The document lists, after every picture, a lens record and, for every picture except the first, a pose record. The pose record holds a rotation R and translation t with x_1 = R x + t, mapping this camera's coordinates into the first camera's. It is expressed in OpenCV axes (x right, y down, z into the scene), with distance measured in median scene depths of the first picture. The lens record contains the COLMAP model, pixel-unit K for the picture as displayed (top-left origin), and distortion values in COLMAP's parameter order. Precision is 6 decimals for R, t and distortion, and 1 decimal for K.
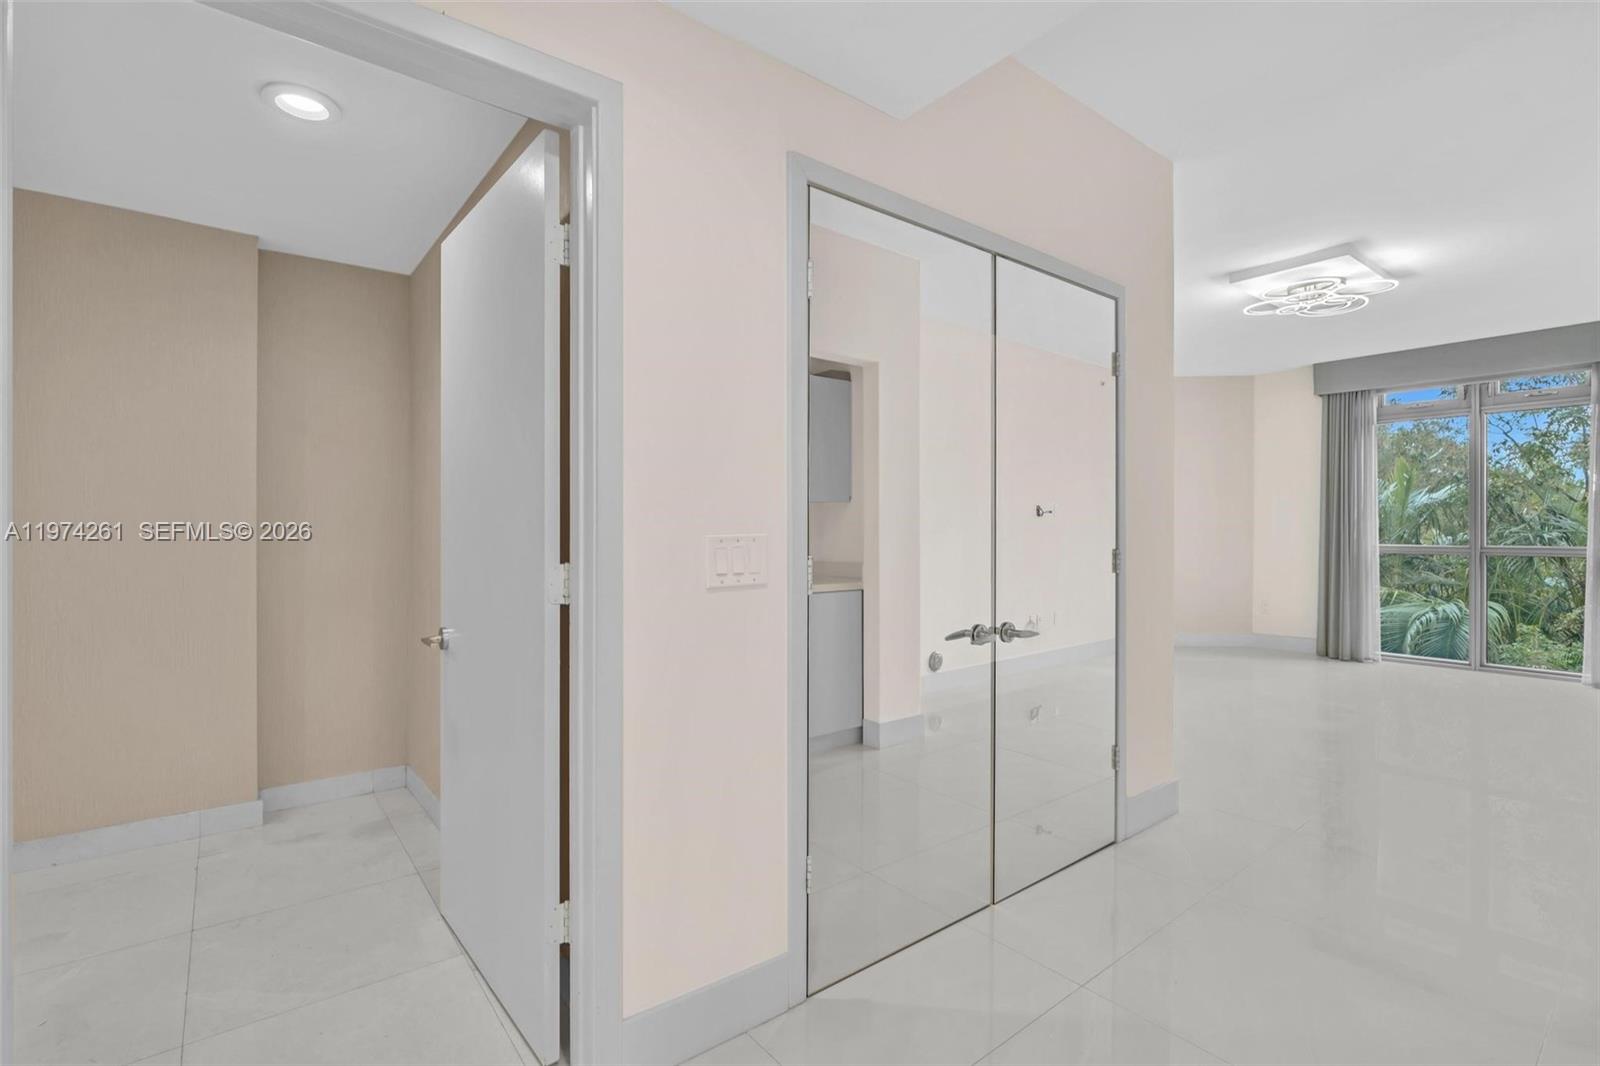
lens RADIAL K [[755.3, 0, 796.4], [0, 755.3, 535.0], [0, 0, 1]] dist [-0.001073, 0.000134]
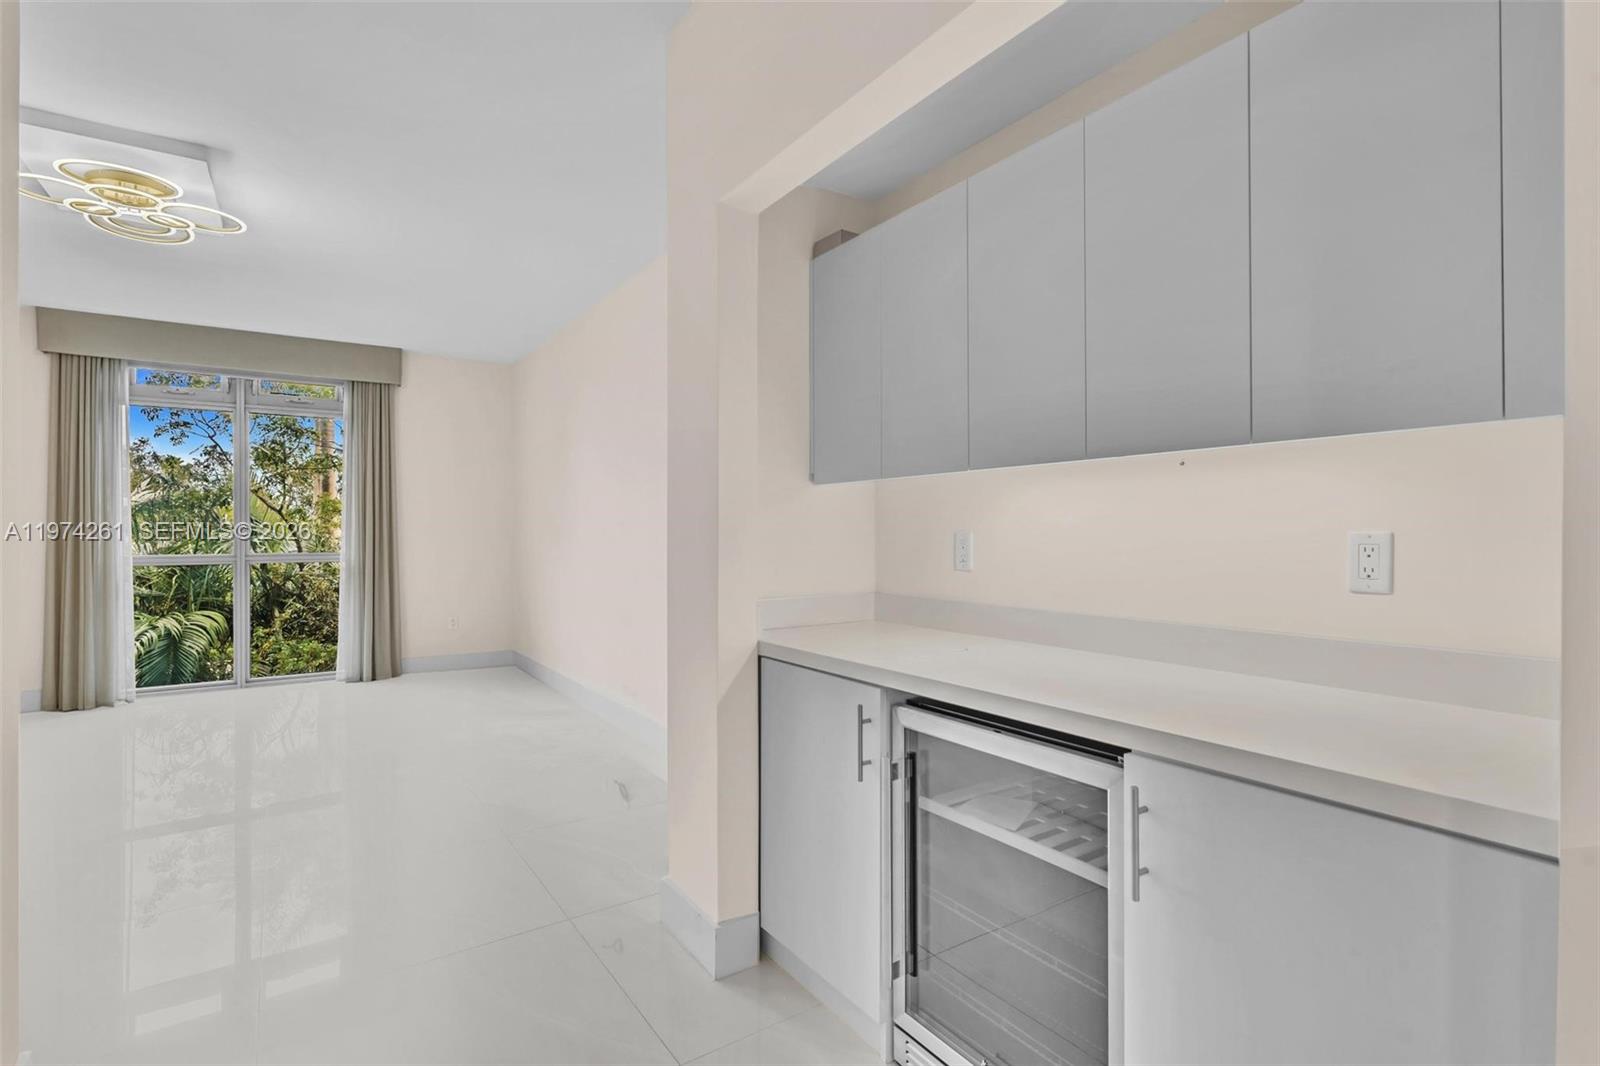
lens RADIAL K [[755.3, 0, 795.6], [0, 755.3, 530.3], [0, 0, 1]] dist [-0.001073, 0.000134]
pose [[0.079834, 0.004275, 0.996799, 0.028695], [0.011451, 0.999921, -0.005205, -0.001302], [-0.996742, 0.011830, 0.079779, 0.229252]]
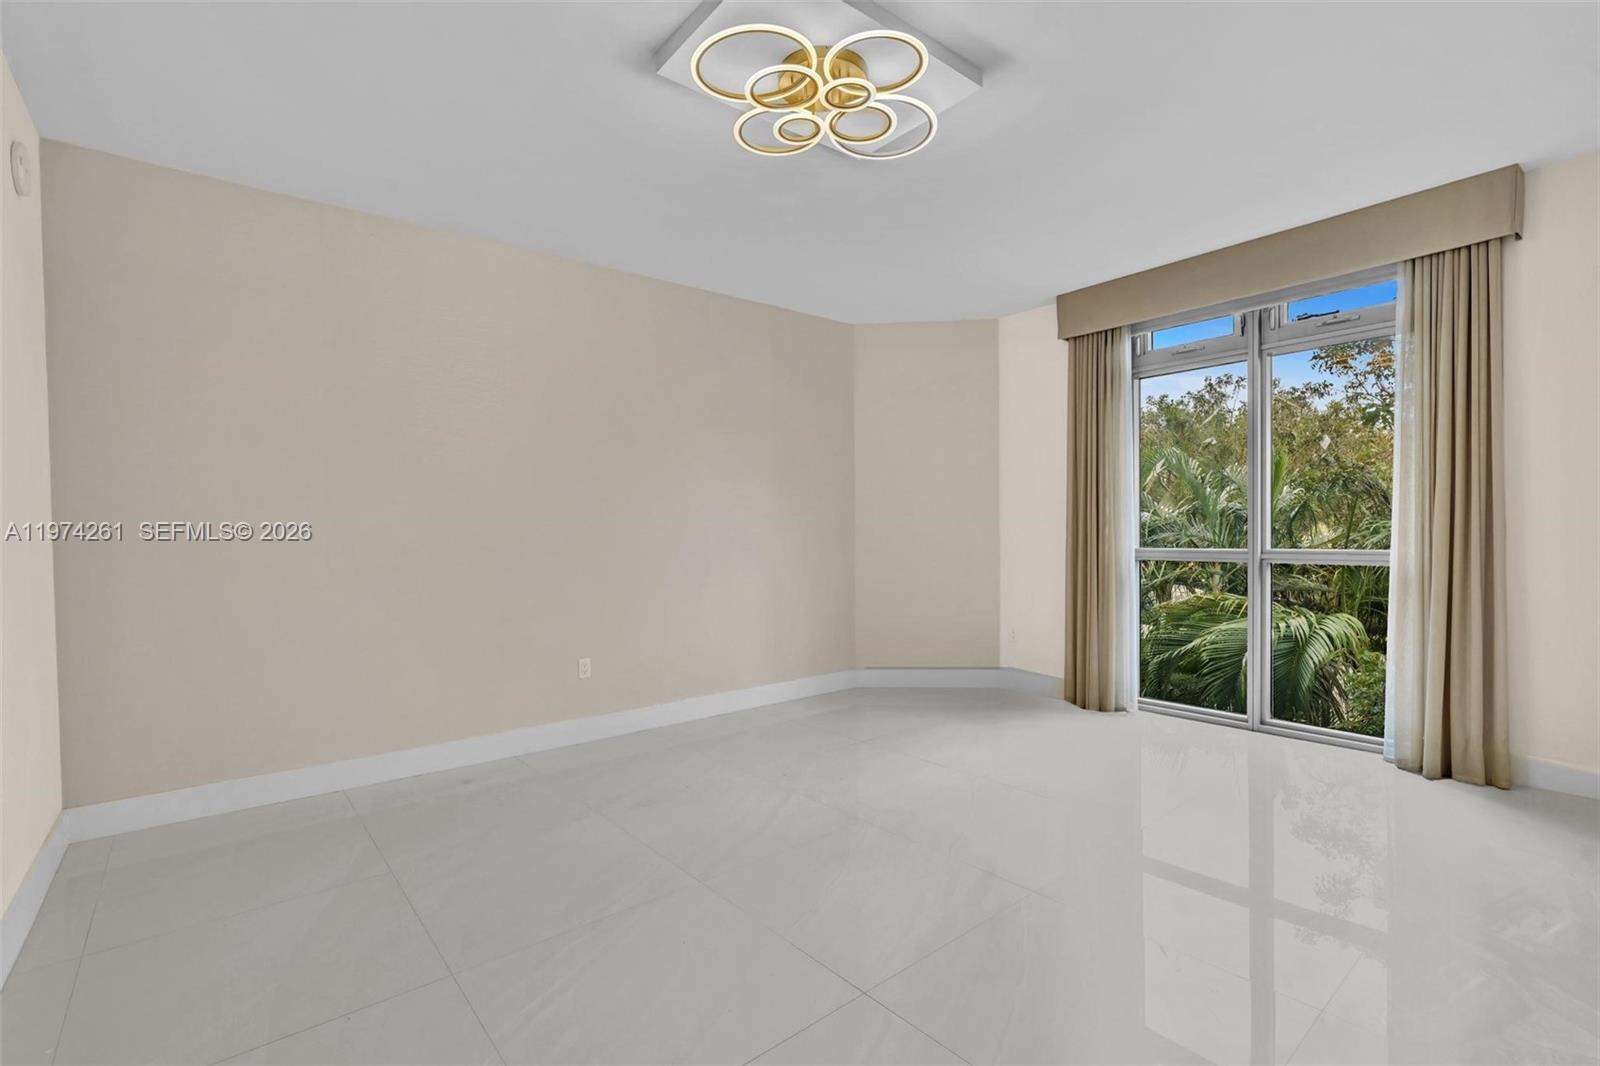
lens RADIAL K [[719.9, 0, 807.9], [0, 719.9, 543.9], [0, 0, 1]] dist [0.002082, 0.000473]
pose [[0.999976, -0.006390, 0.002637, 0.456565], [0.006342, 0.999818, 0.018016, -0.004370], [-0.002752, -0.017999, 0.999834, 0.321648]]
